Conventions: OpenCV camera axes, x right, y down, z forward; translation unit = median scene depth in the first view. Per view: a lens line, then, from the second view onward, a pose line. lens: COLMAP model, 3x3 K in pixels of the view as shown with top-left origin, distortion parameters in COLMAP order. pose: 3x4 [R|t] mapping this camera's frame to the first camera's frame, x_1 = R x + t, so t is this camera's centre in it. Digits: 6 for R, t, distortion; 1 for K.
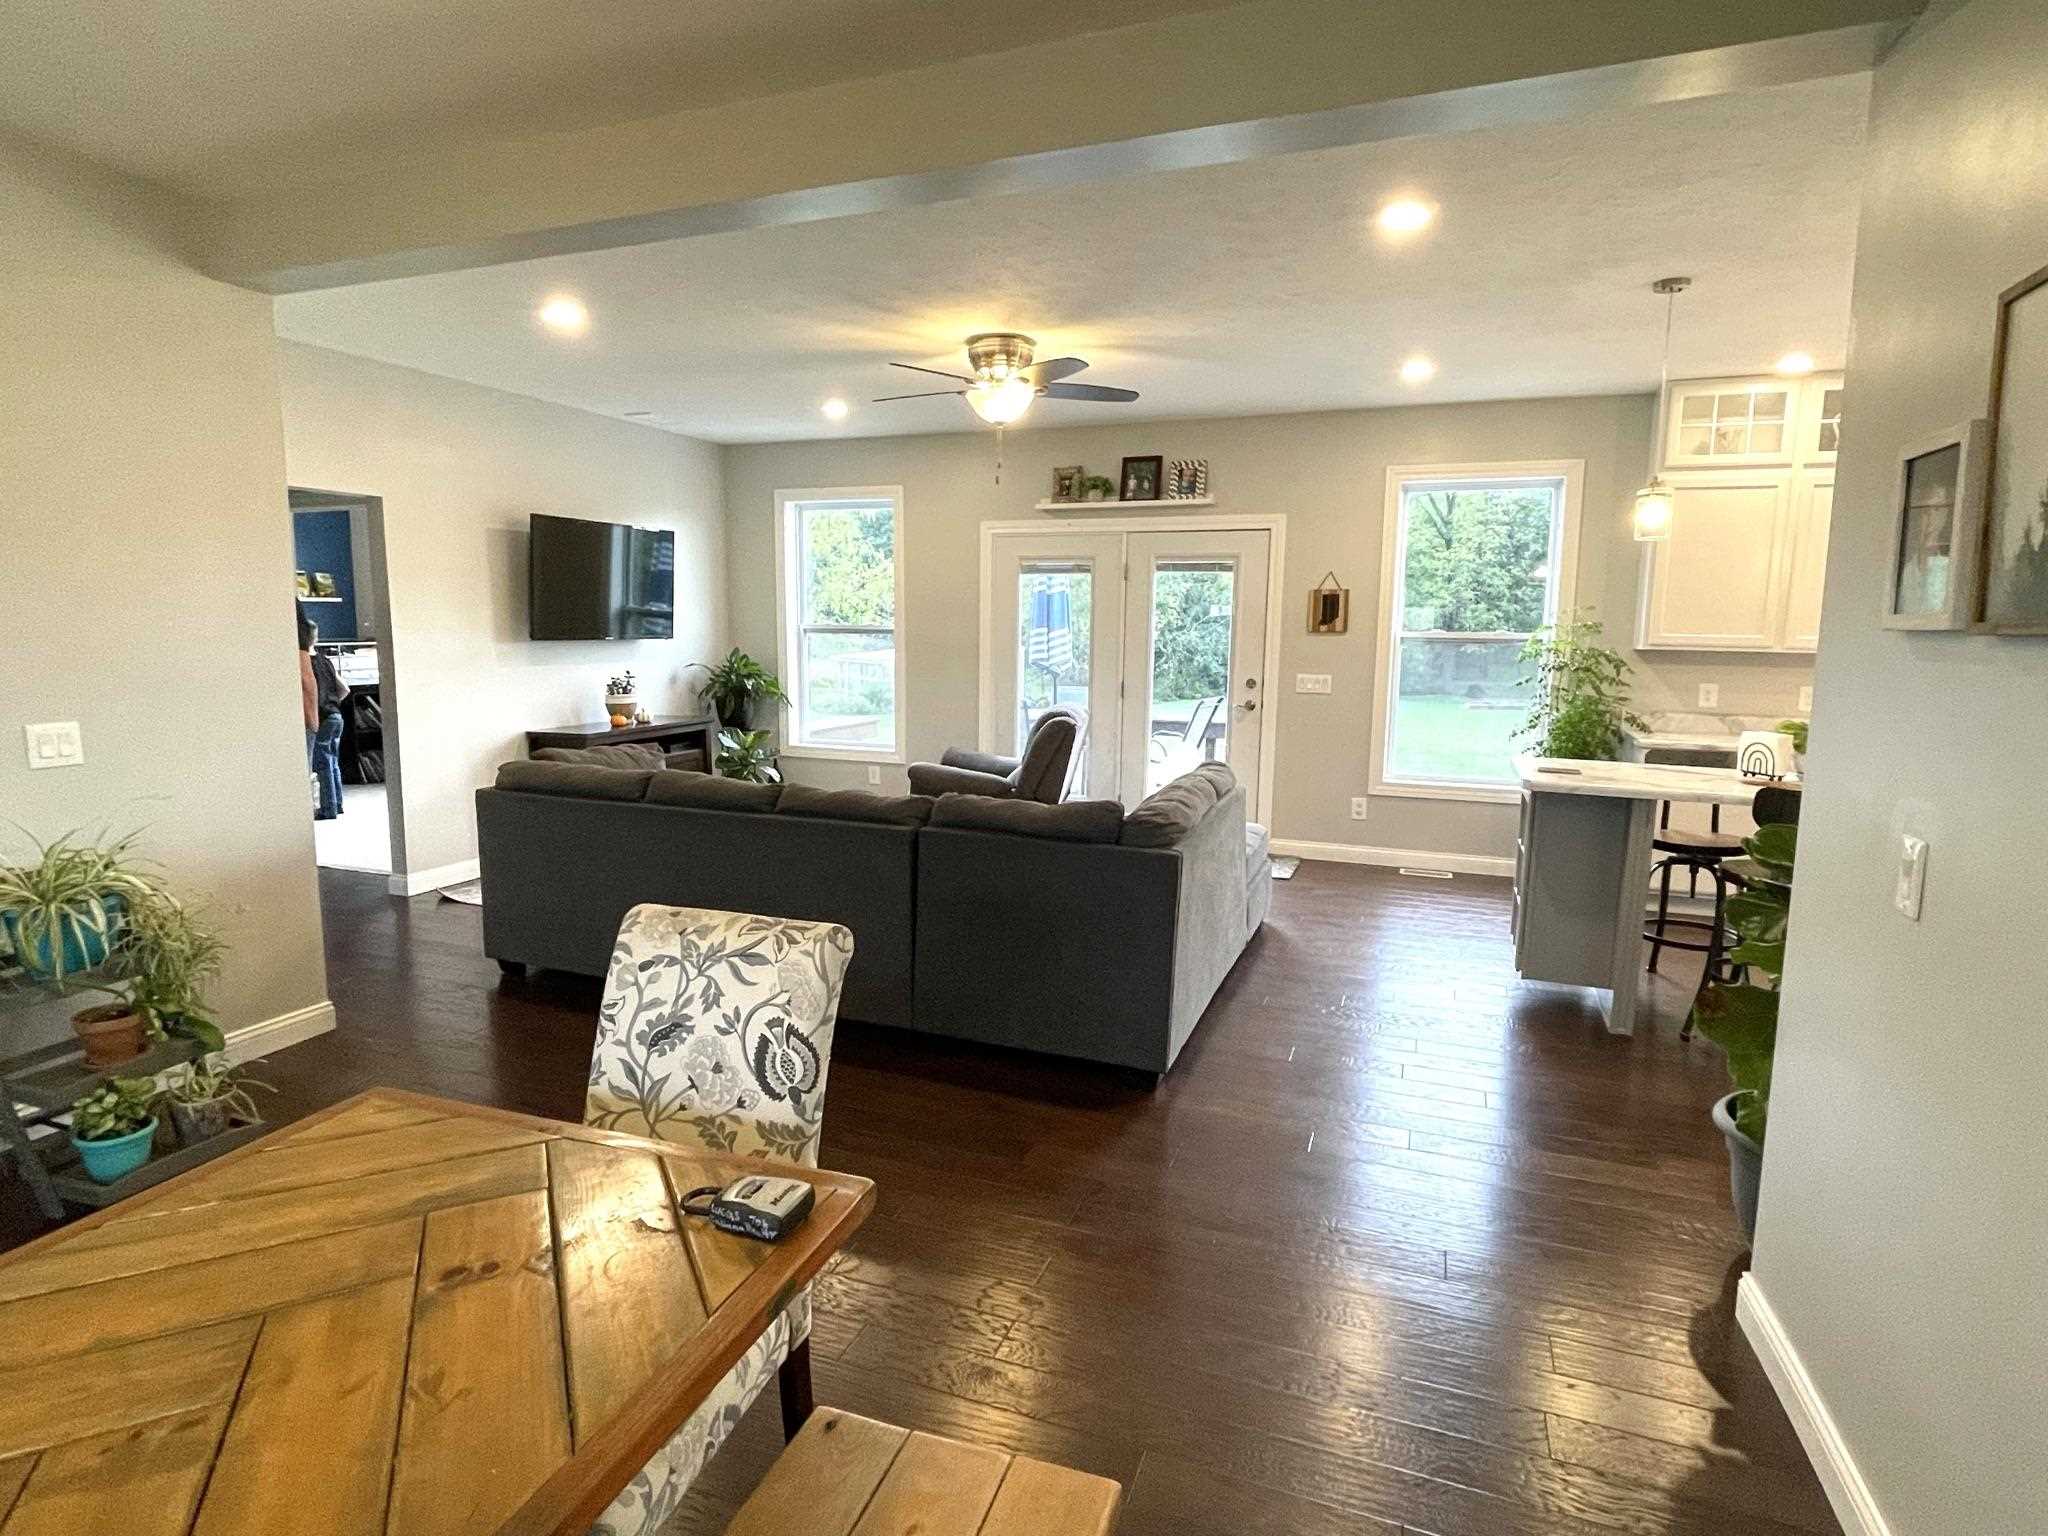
lens RADIAL K [[1085.2, 0, 1024.0], [0, 1085.2, 768.0], [0, 0, 1]] dist [0.004754, -0.000557]
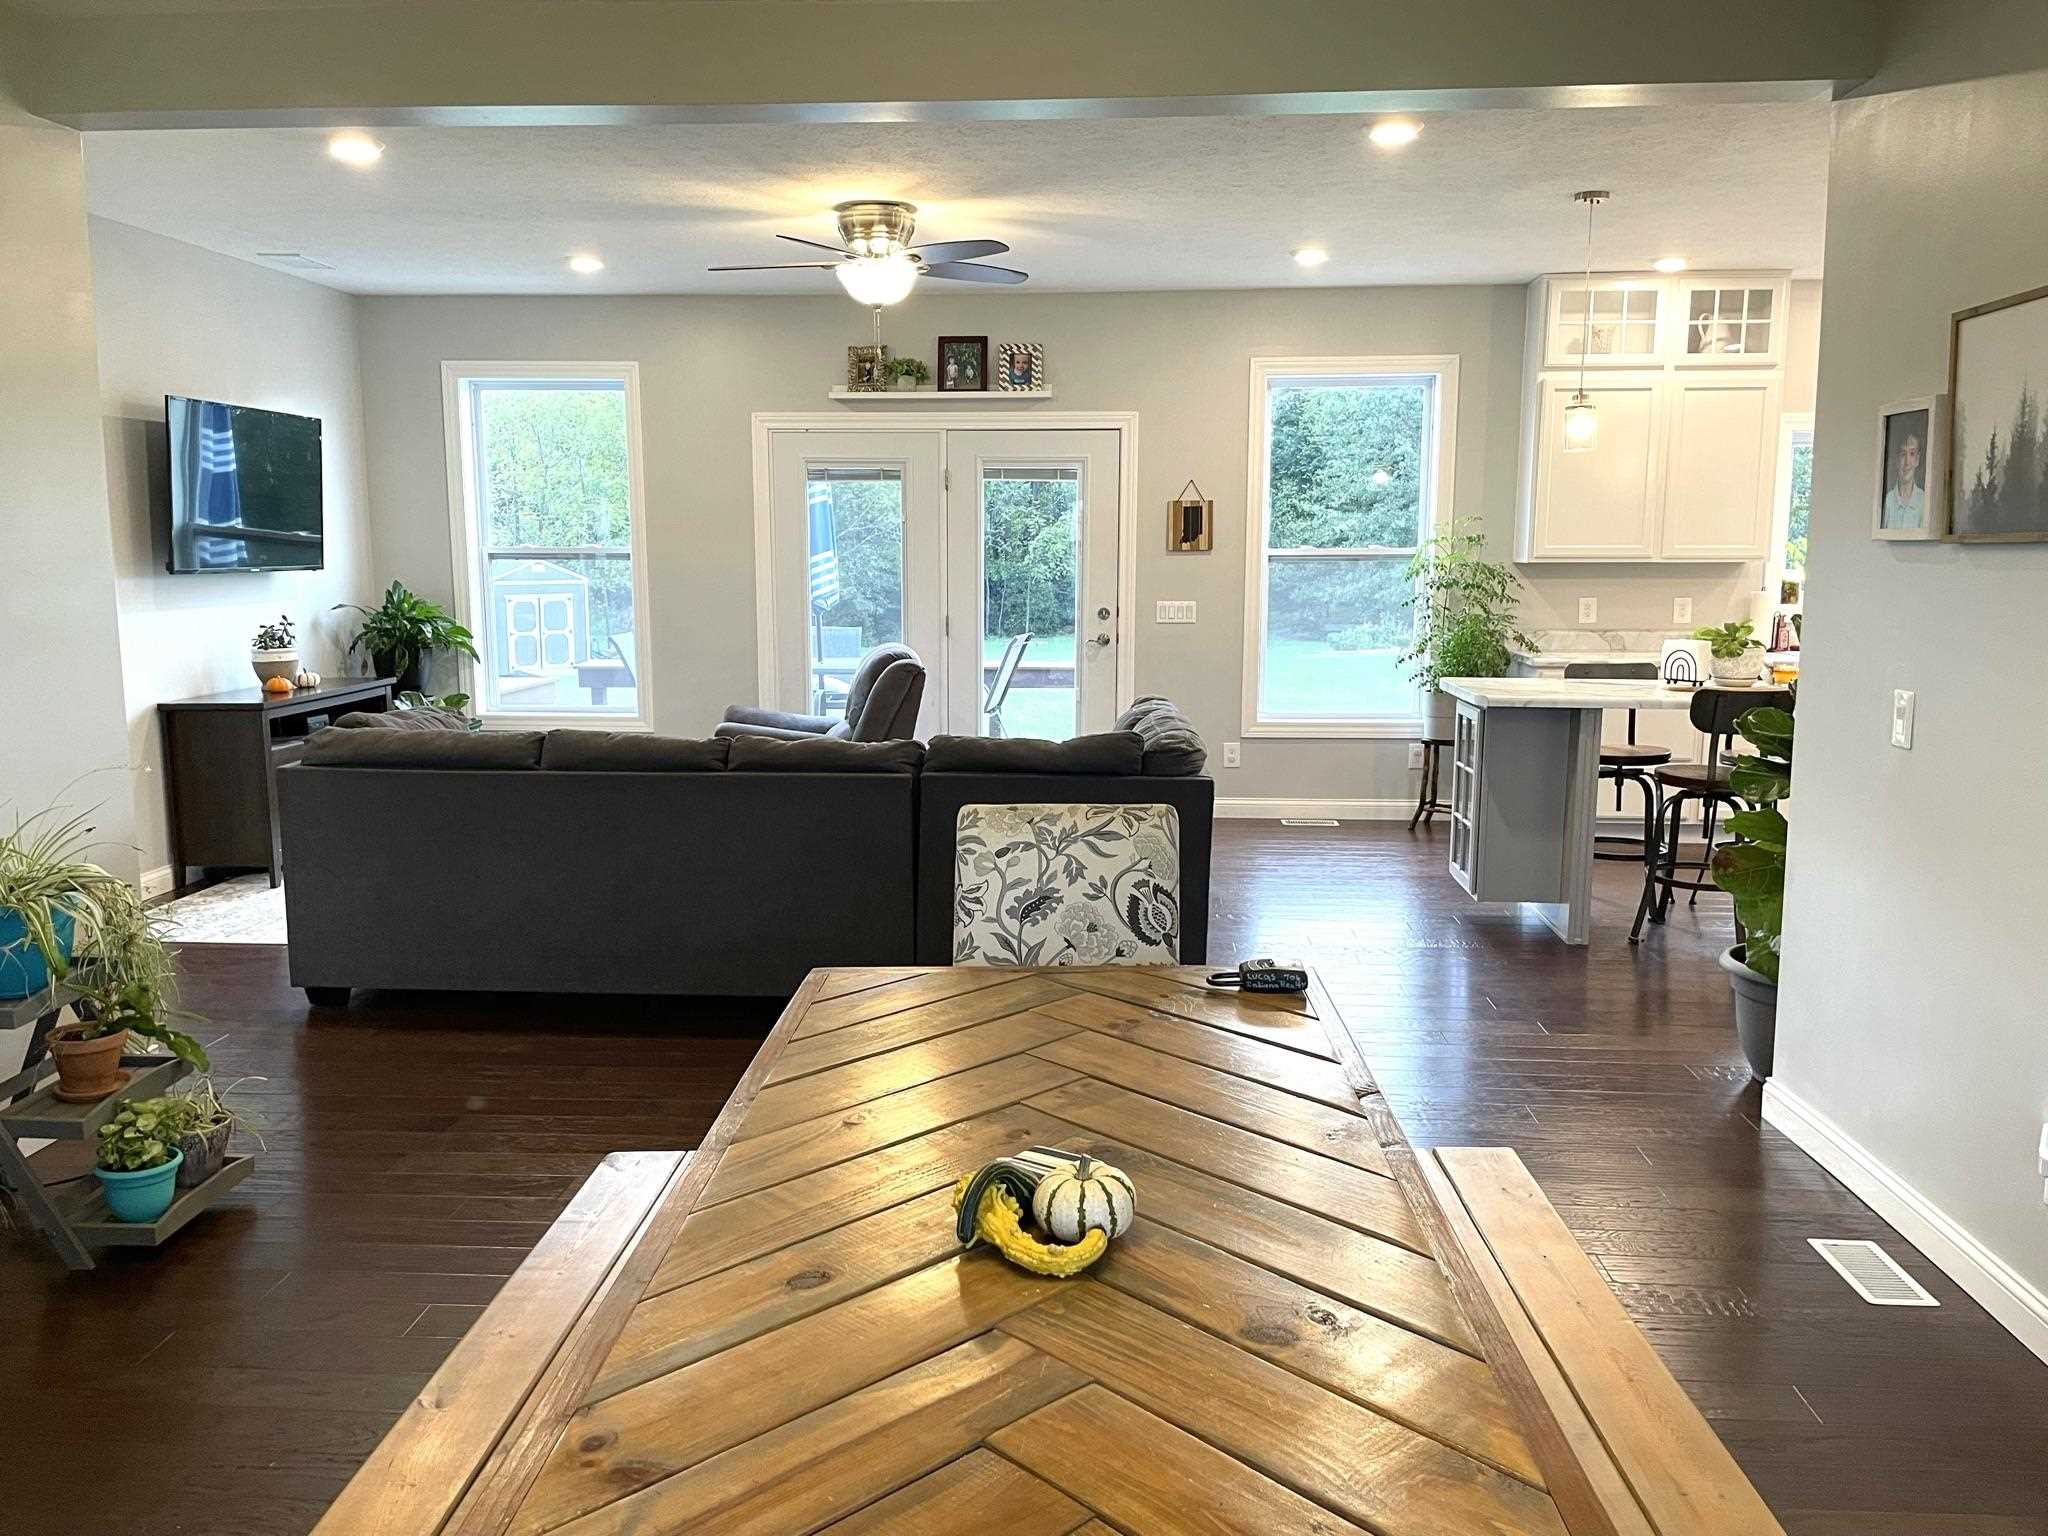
lens RADIAL K [[1595.5, 0, 1024.0], [0, 1595.5, 768.0], [0, 0, 1]] dist [0.128984, -0.180888]
pose [[0.954396, -0.054265, 0.293571, -0.304407], [0.051571, 0.998526, 0.016914, 0.024476], [-0.294056, -0.001003, 0.955788, -0.229774]]
